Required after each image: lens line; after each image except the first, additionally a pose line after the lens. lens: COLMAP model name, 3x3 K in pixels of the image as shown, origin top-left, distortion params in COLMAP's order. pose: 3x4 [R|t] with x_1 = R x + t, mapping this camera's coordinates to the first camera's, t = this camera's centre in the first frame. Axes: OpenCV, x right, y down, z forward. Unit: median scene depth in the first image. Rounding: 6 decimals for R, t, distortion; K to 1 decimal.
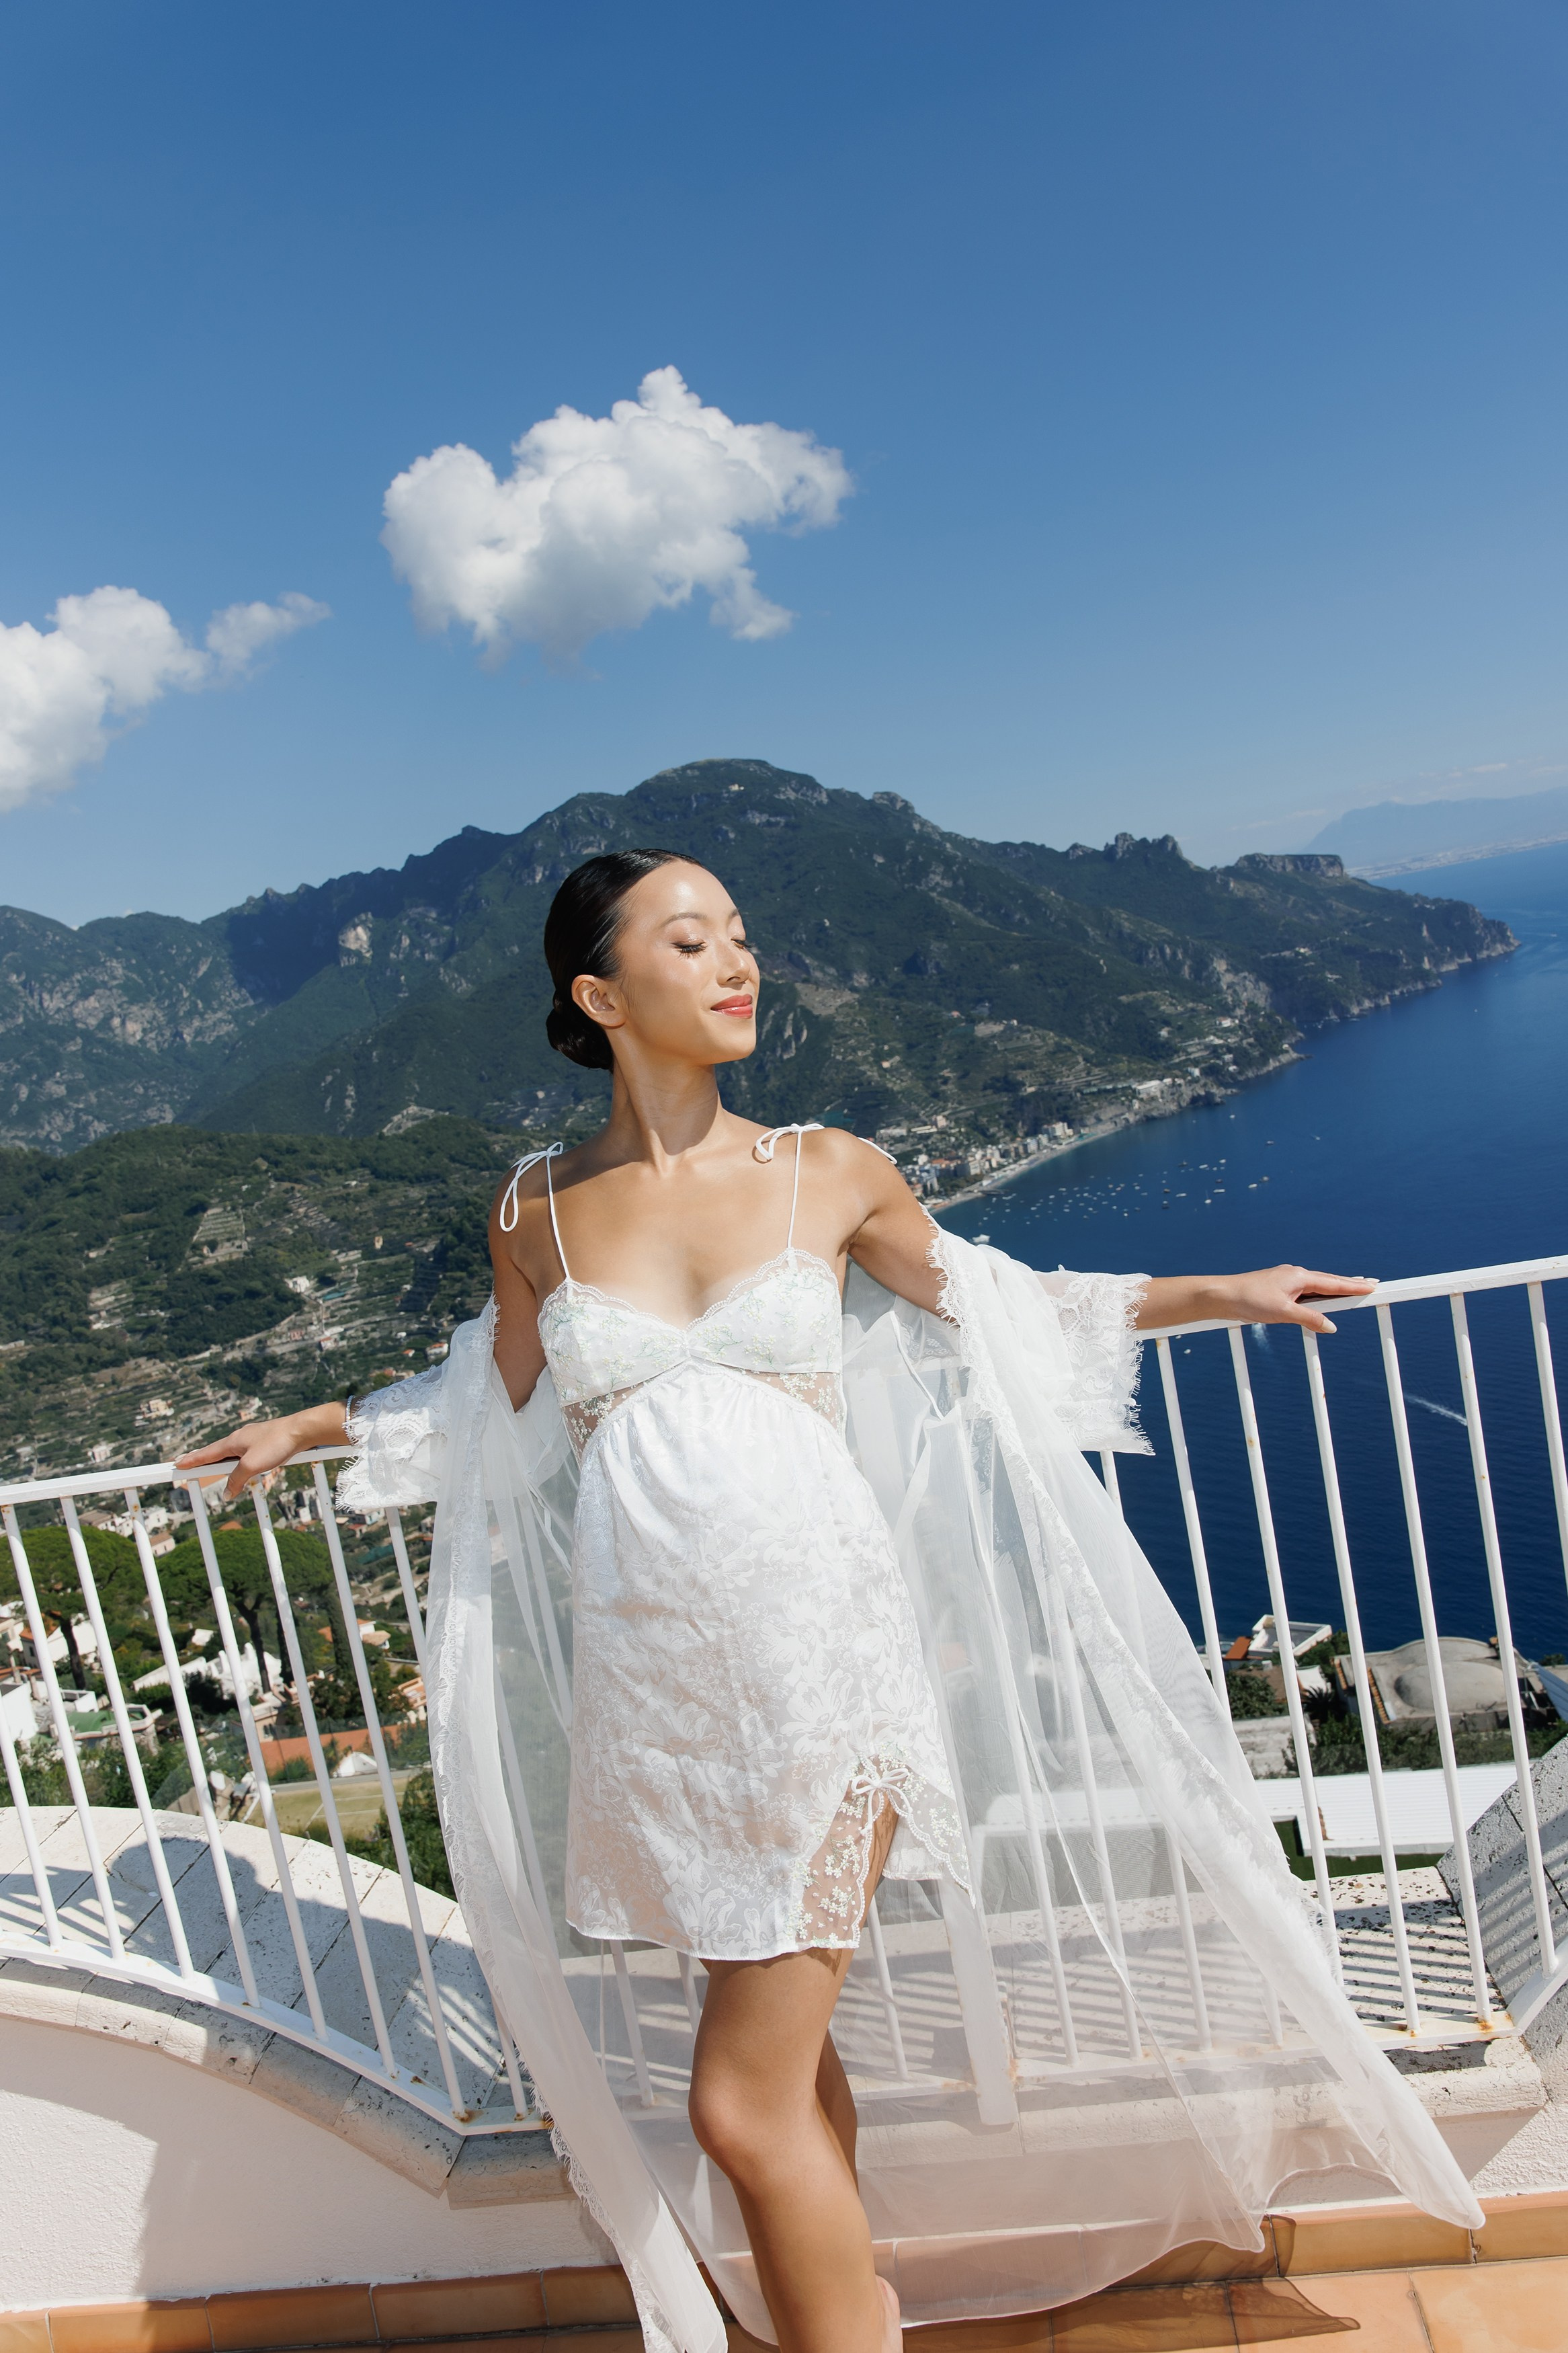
lens RADIAL K [[1712.5, 0, 784.0], [0, 1712.5, 1176.5], [0, 0, 1]] dist [-0.005247, 0.001071]
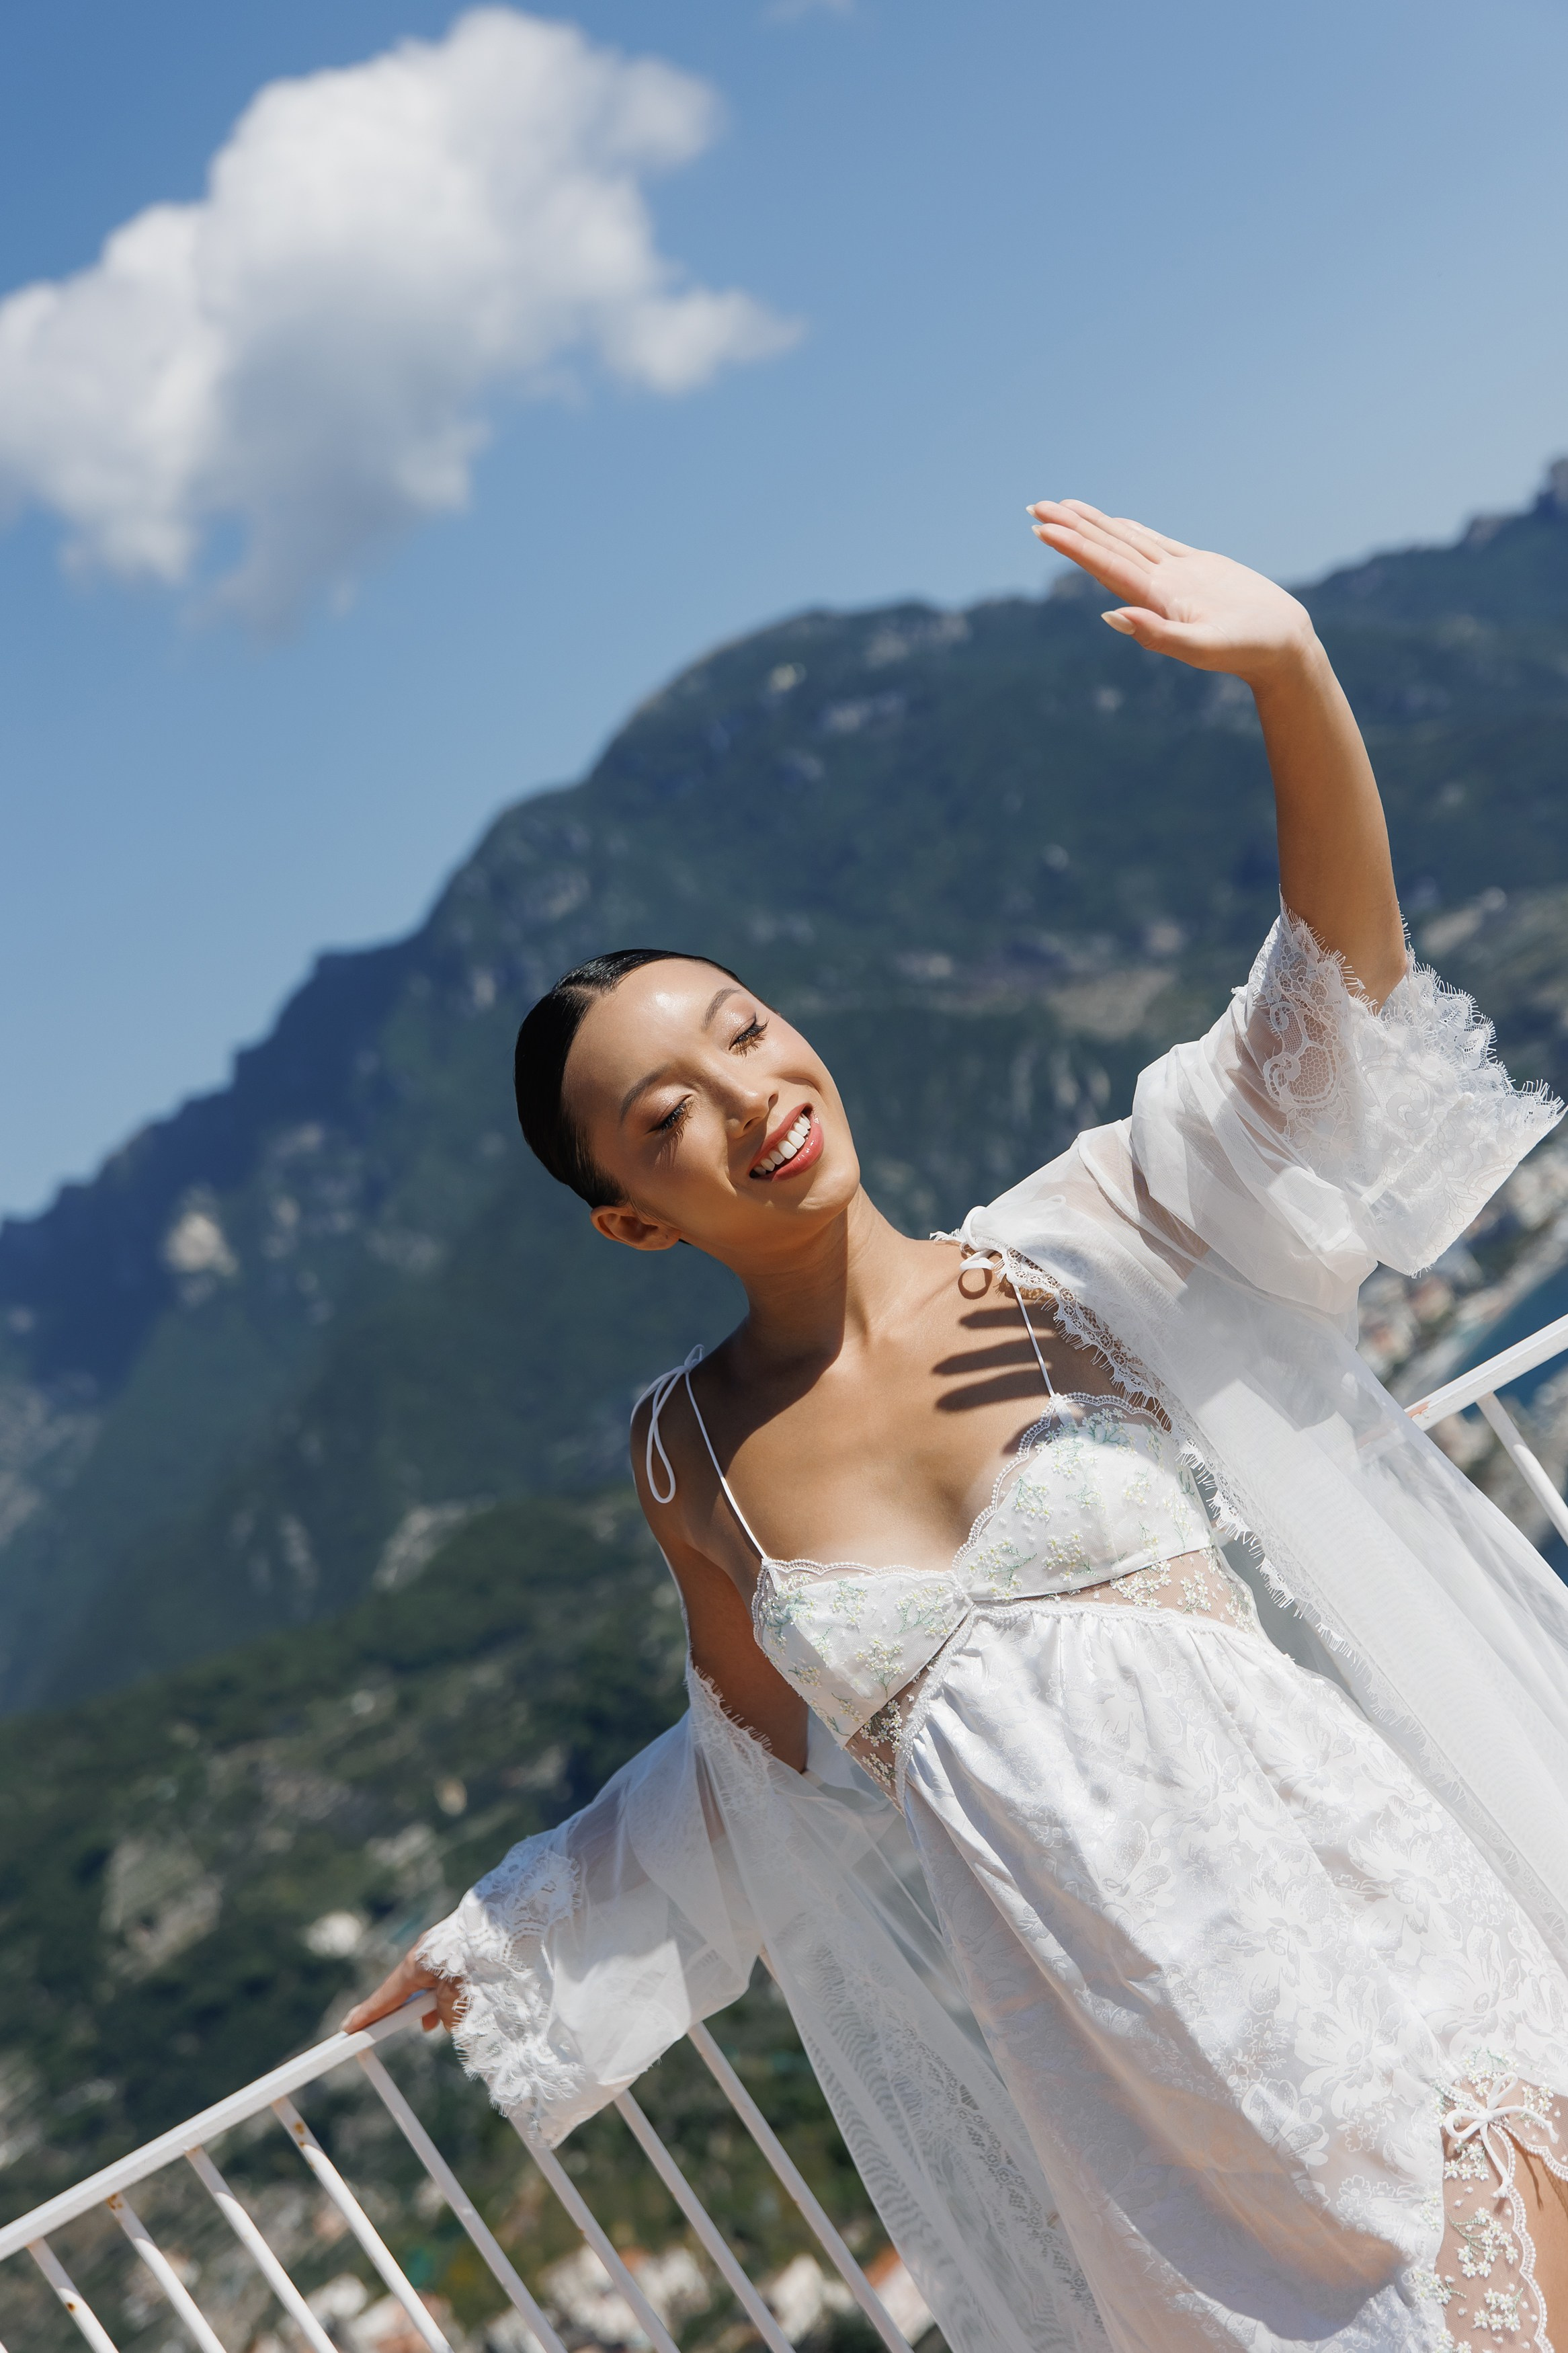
lens RADIAL K [[3542.4, 0, 784.0], [0, 3542.4, 1176.5], [0, 0, 1]] dist [-0.020365, -0.033563]
pose [[0.924439, -0.372490, -0.081632, 0.049580], [0.365157, 0.926393, -0.091959, 0.047239], [0.109877, 0.055202, 0.992411, -0.388444]]
